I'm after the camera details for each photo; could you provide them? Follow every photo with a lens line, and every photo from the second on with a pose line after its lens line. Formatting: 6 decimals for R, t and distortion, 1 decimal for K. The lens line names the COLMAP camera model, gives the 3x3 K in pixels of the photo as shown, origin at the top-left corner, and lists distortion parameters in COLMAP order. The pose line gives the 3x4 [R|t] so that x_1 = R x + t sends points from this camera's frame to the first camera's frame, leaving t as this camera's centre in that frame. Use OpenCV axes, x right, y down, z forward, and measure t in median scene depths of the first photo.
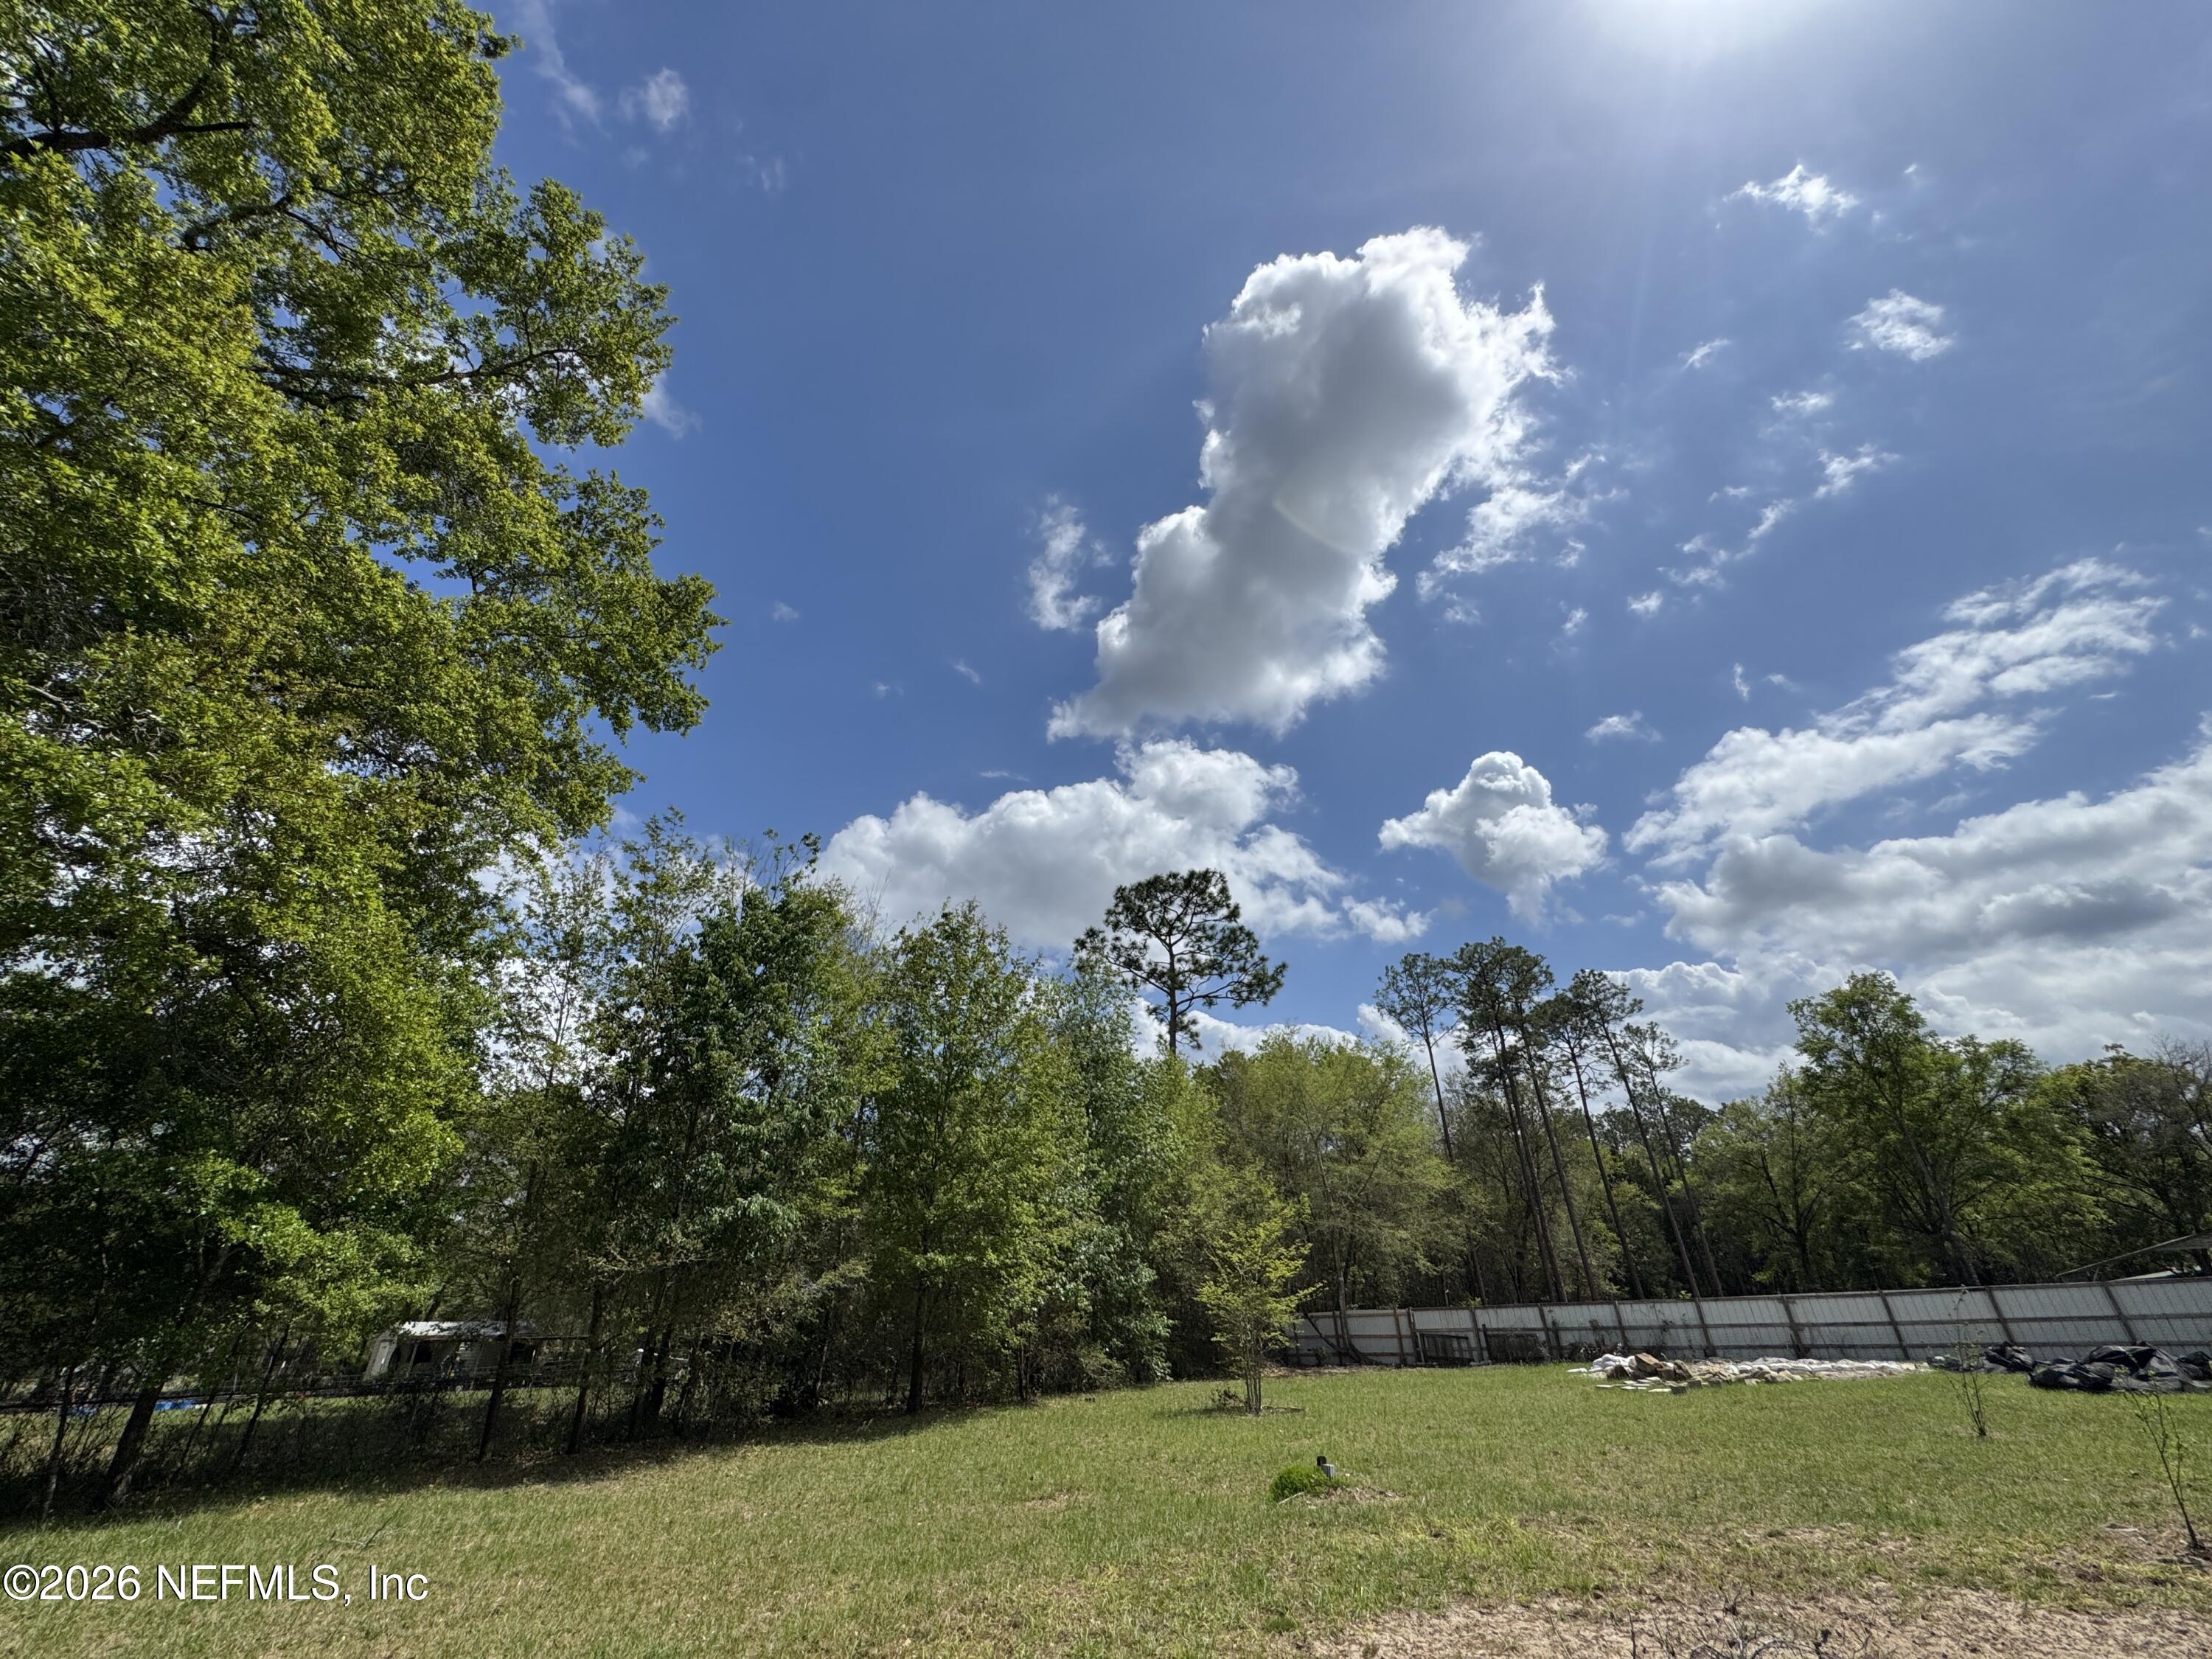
lens RADIAL K [[888.2, 0, 1105.3], [0, 888.2, 824.3], [0, 0, 1]] dist [-0.000572, -0.000339]
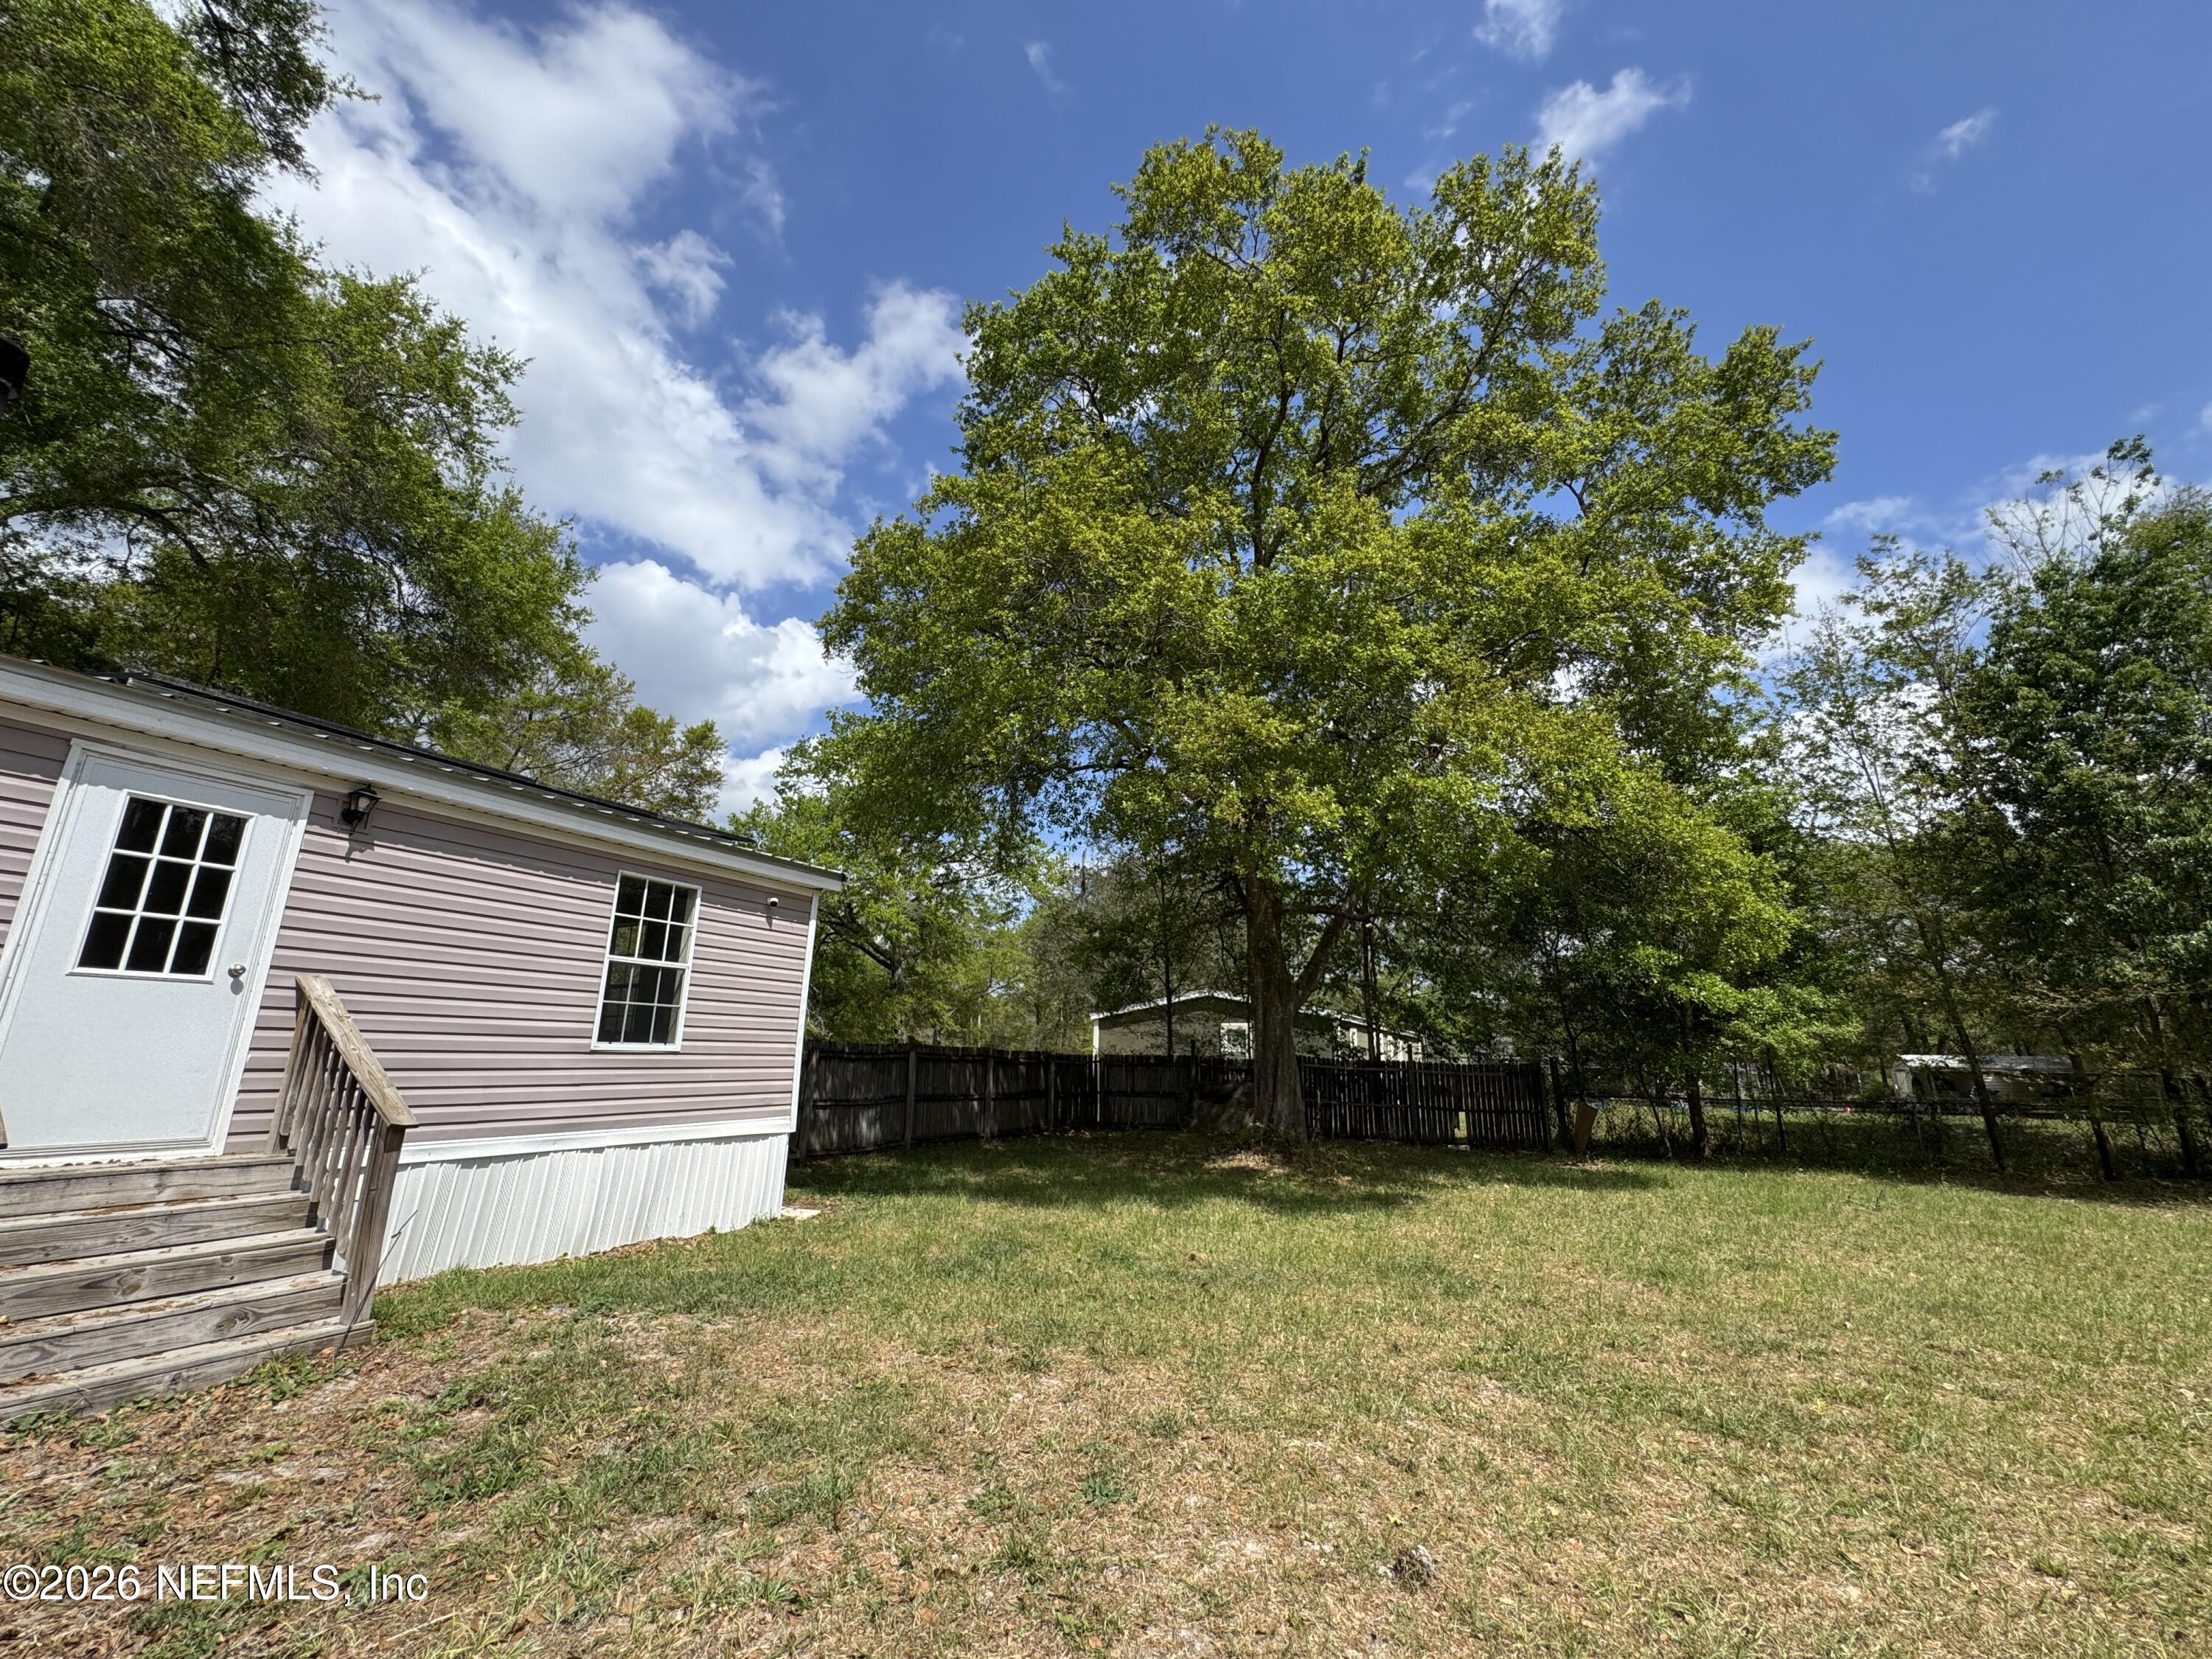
lens RADIAL K [[888.2, 0, 1105.3], [0, 888.2, 824.3], [0, 0, 1]] dist [-0.000572, -0.000339]
pose [[0.230522, -0.230074, -0.945476, 0.151408], [0.461693, 0.881172, -0.101858, -0.041208], [0.856562, -0.413039, 0.309354, -0.080267]]
